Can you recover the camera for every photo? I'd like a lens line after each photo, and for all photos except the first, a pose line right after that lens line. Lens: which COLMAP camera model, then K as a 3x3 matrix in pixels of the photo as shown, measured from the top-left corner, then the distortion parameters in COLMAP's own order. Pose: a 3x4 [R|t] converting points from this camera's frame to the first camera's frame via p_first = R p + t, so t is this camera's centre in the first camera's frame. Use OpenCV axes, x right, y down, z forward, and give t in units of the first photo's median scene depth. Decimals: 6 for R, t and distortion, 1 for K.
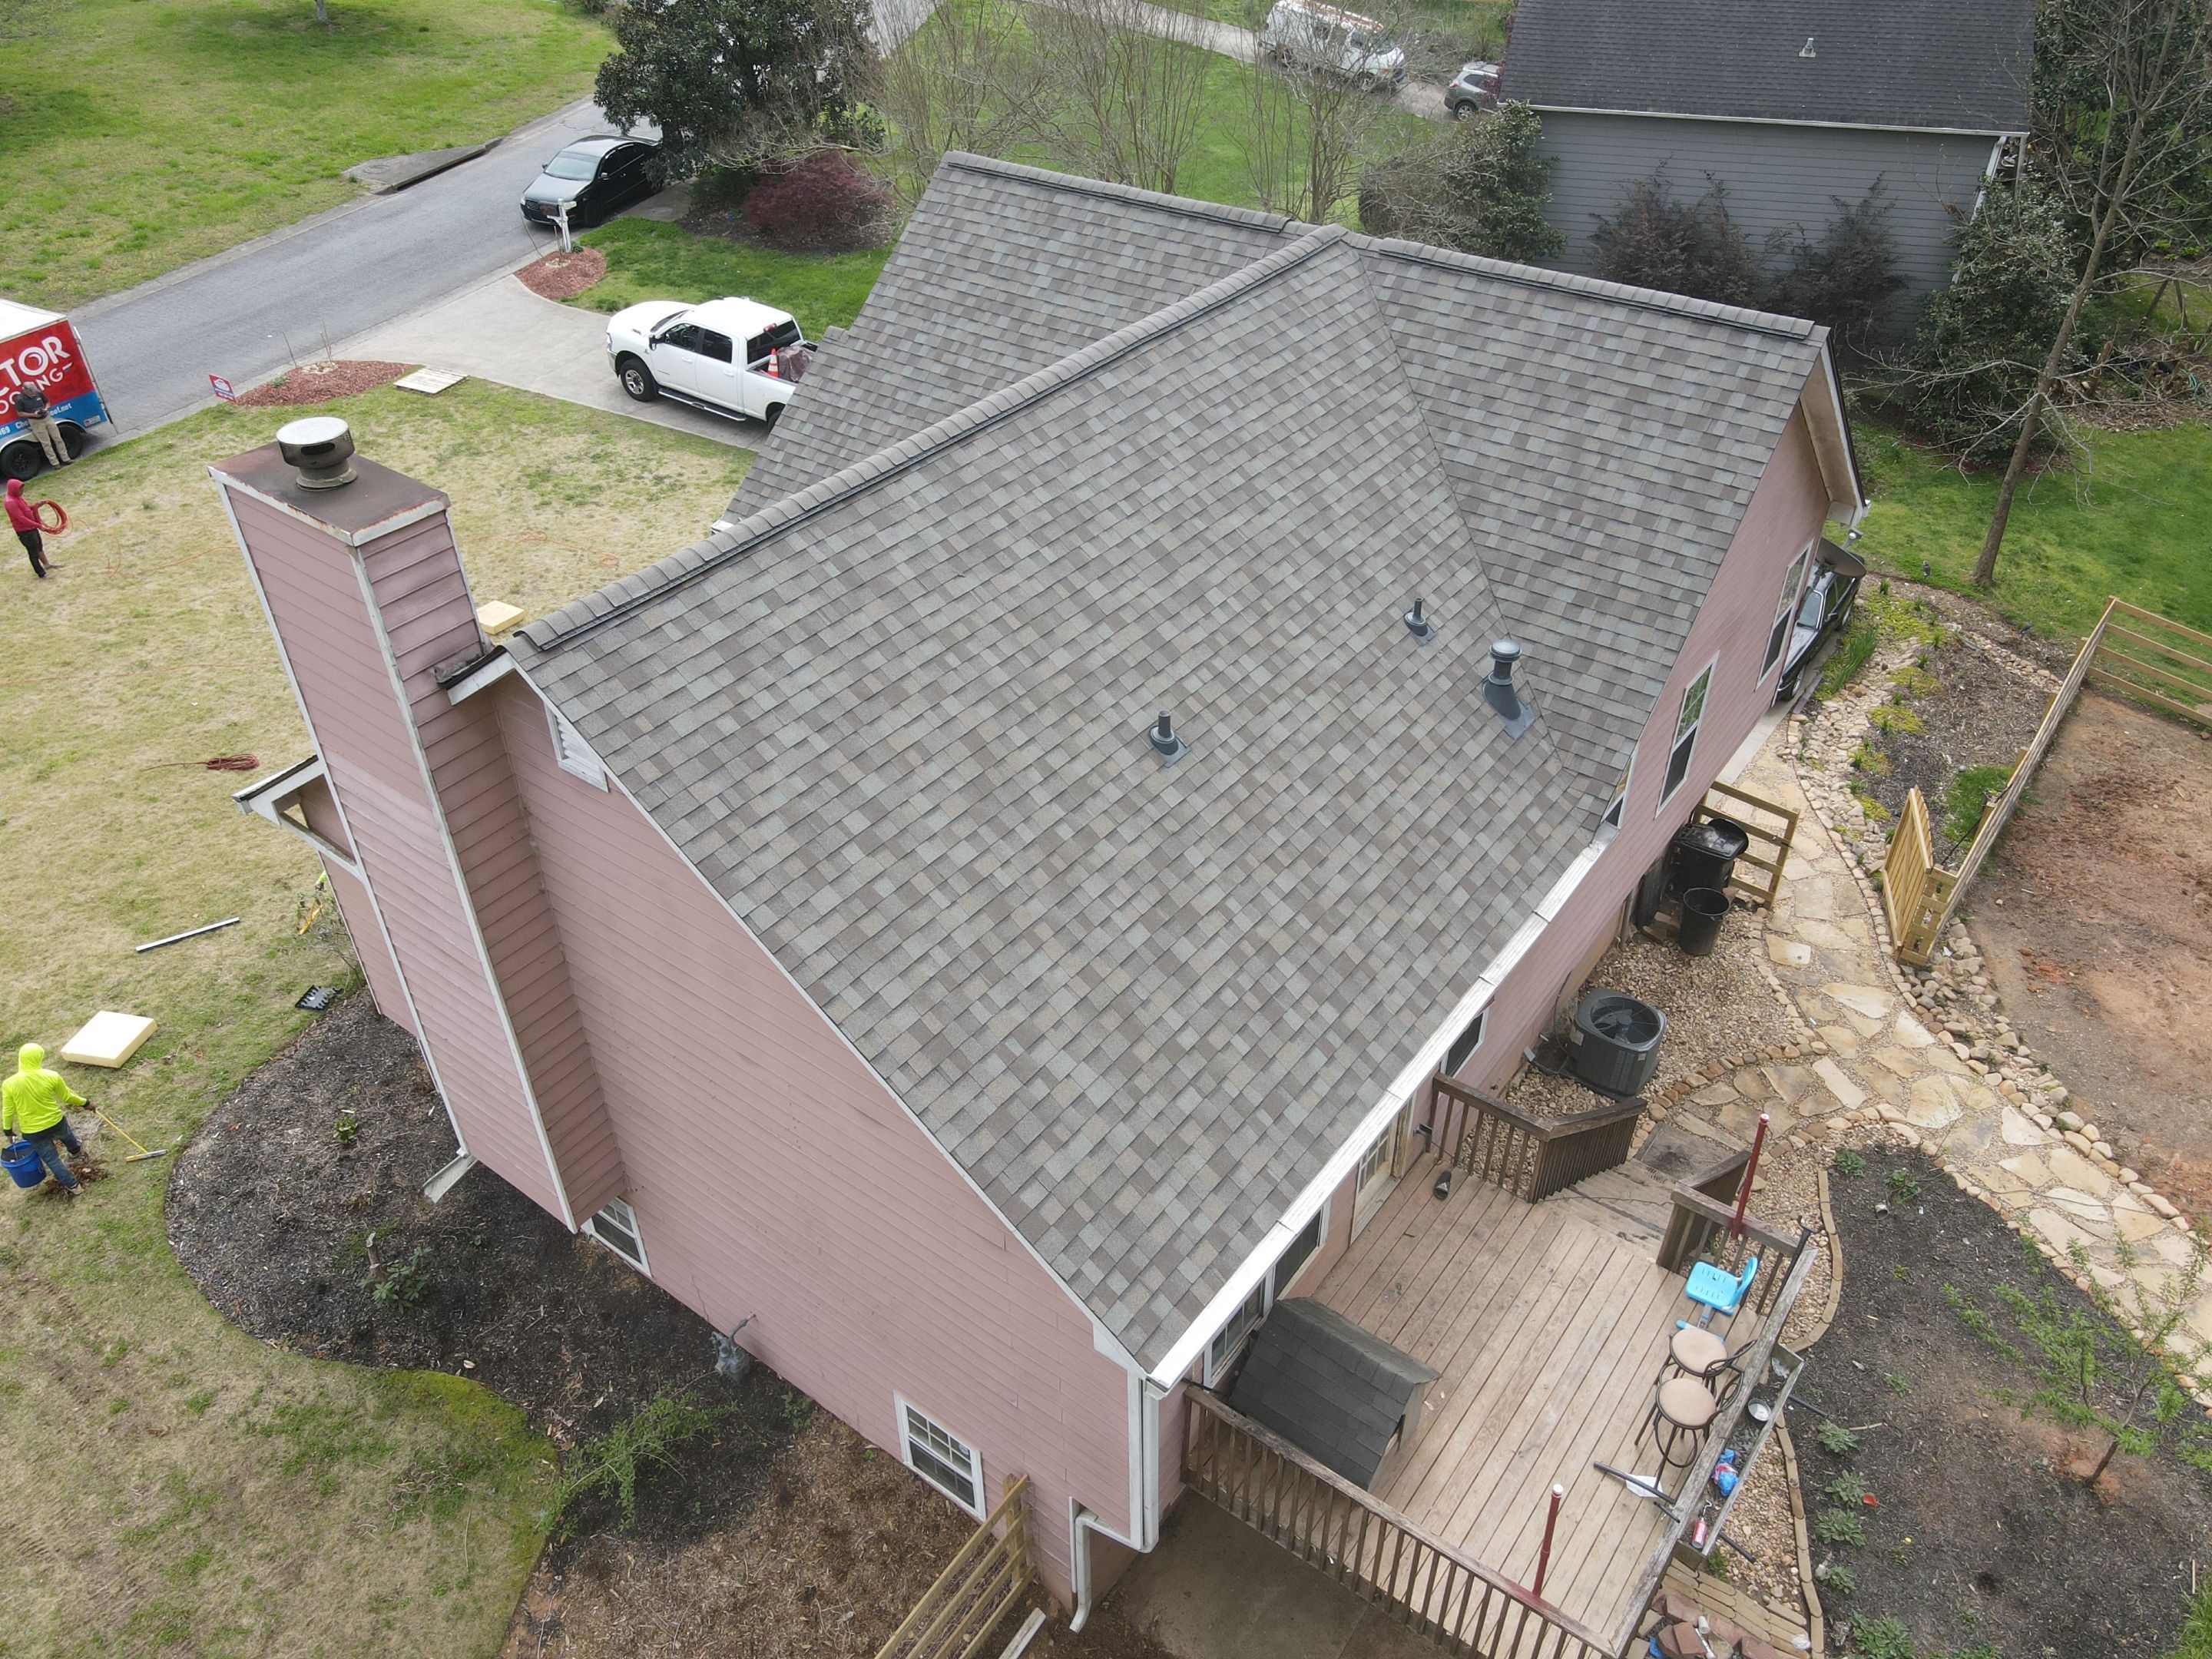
lens RADIAL K [[1619.3, 0, 1105.0], [0, 1619.3, 821.4], [0, 0, 1]] dist [0.010047, 0.006353]
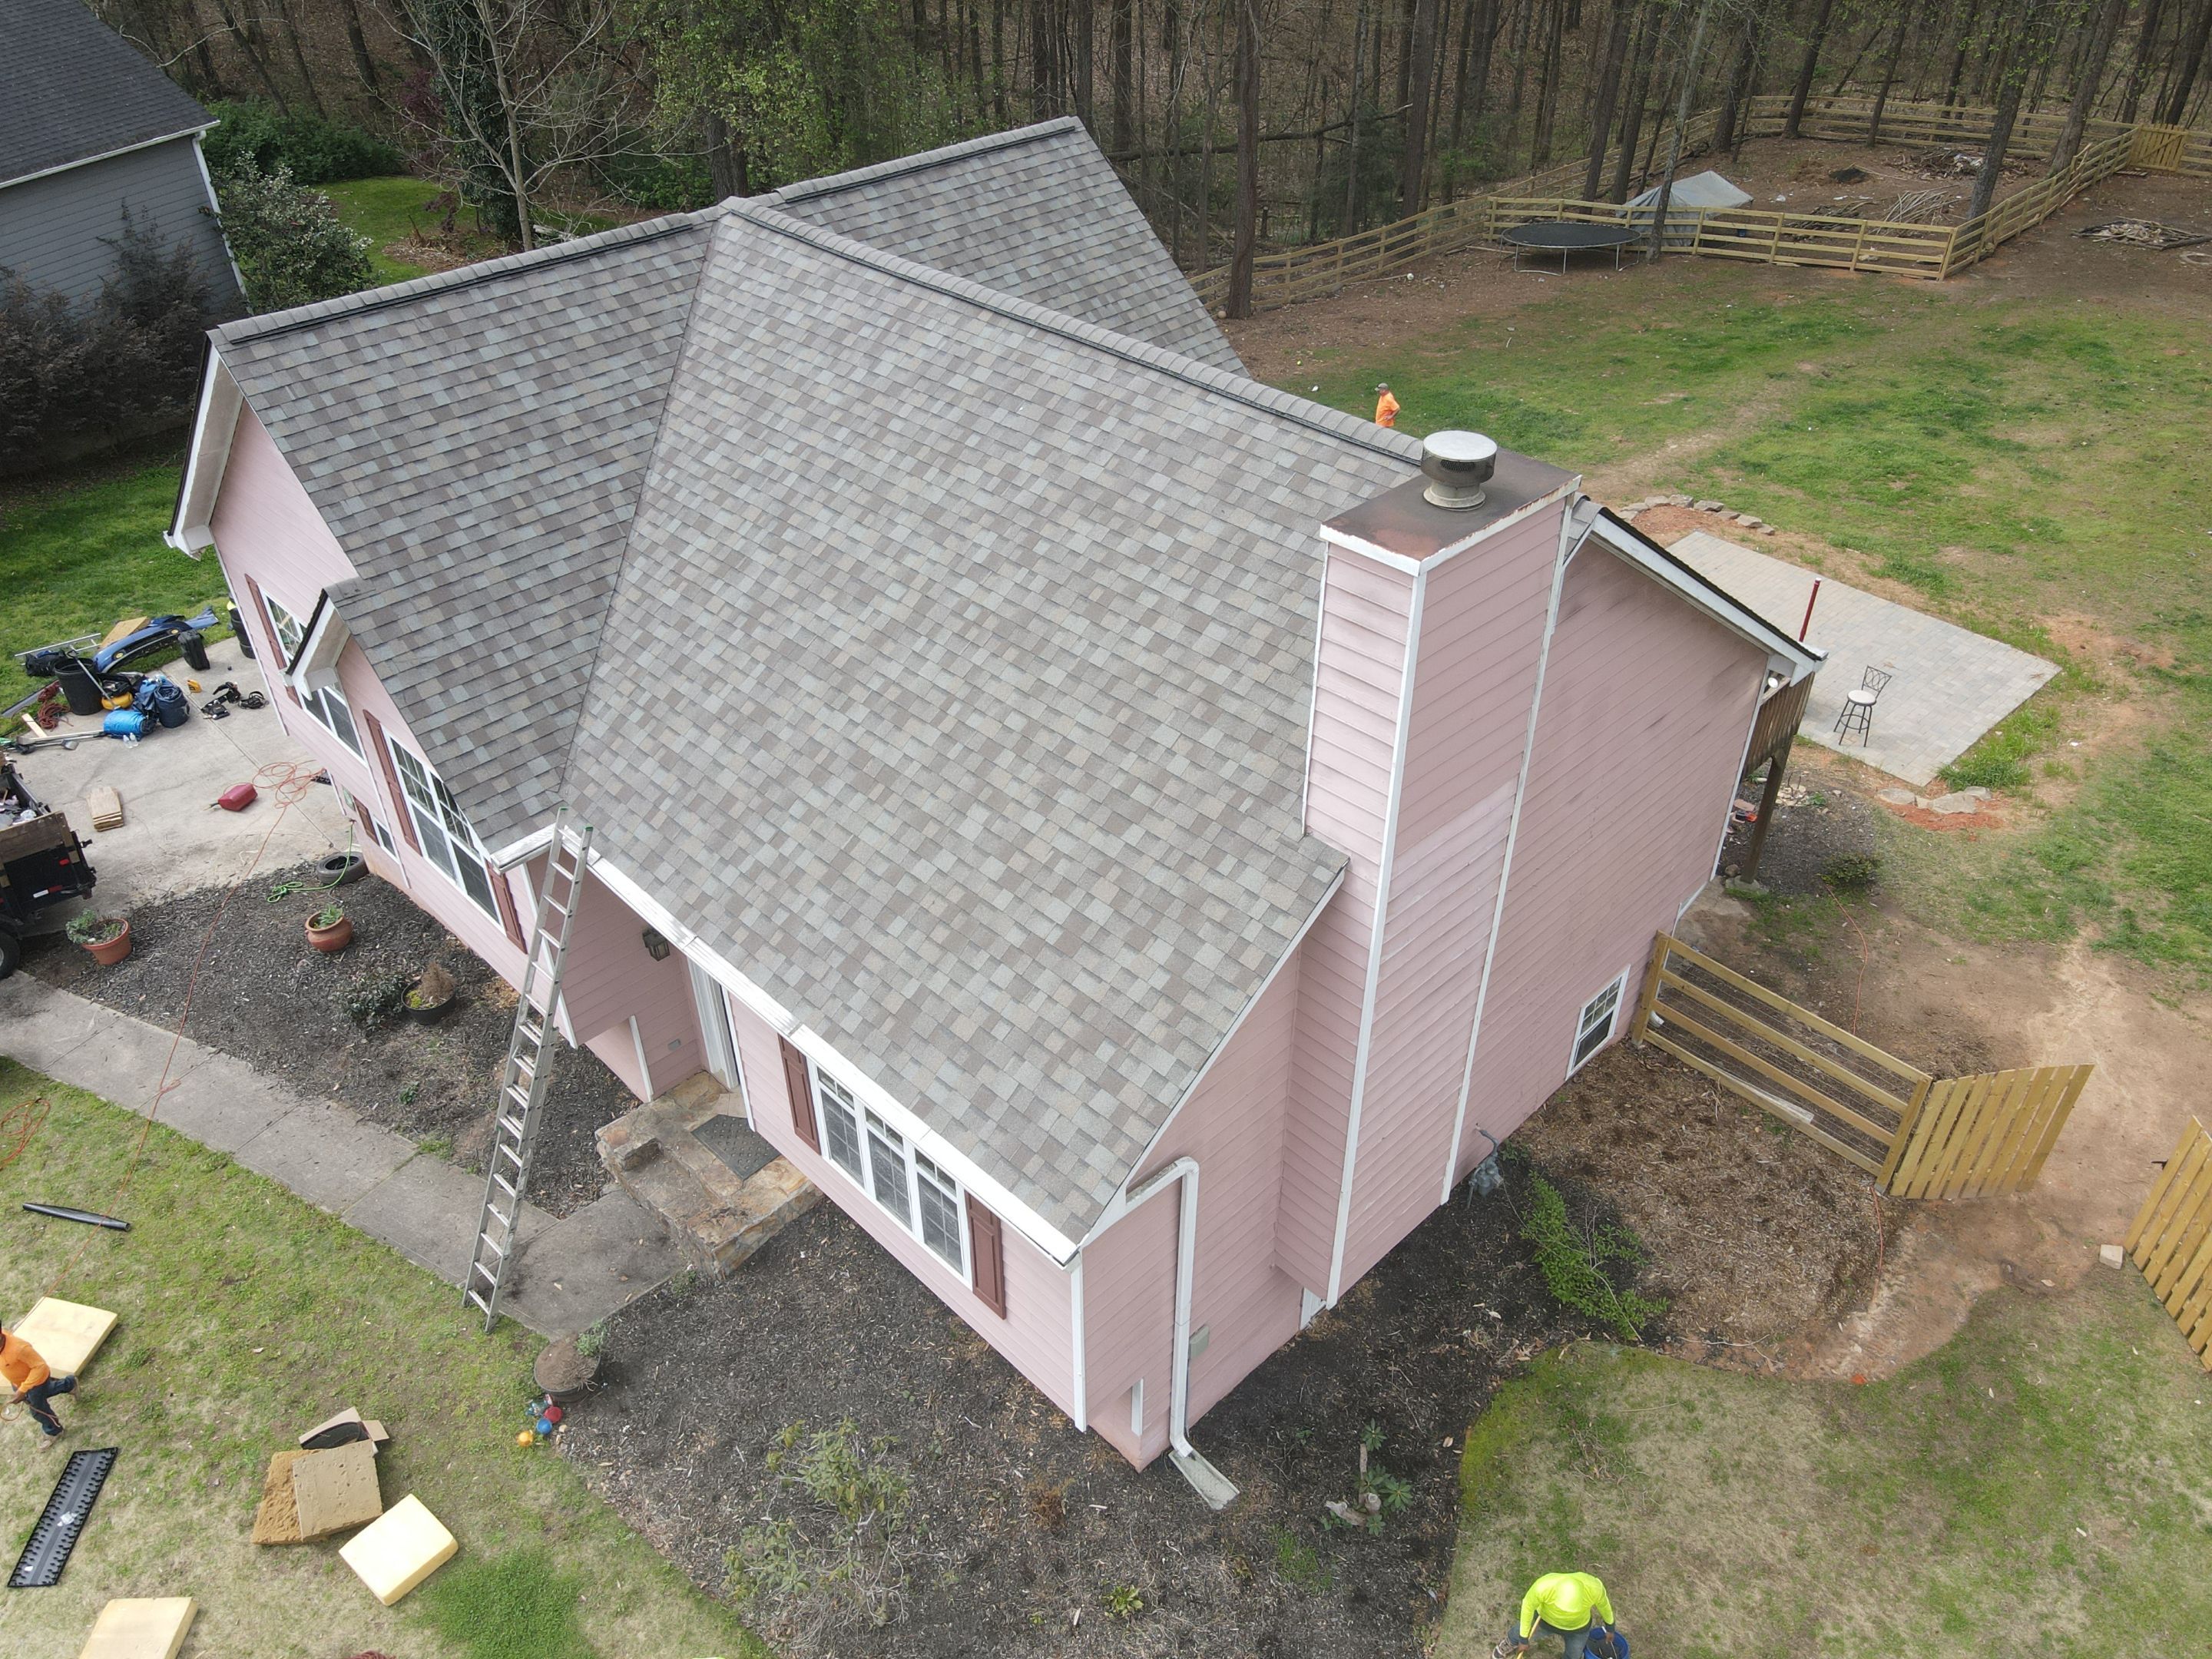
lens RADIAL K [[1619.3, 0, 1106.5], [0, 1619.3, 819.1], [0, 0, 1]] dist [0.010047, 0.006353]
pose [[0.148803, -0.582029, 0.799437, -0.956371], [0.597388, 0.697152, 0.396366, -0.401155], [-0.788026, 0.418593, 0.451436, 0.583115]]
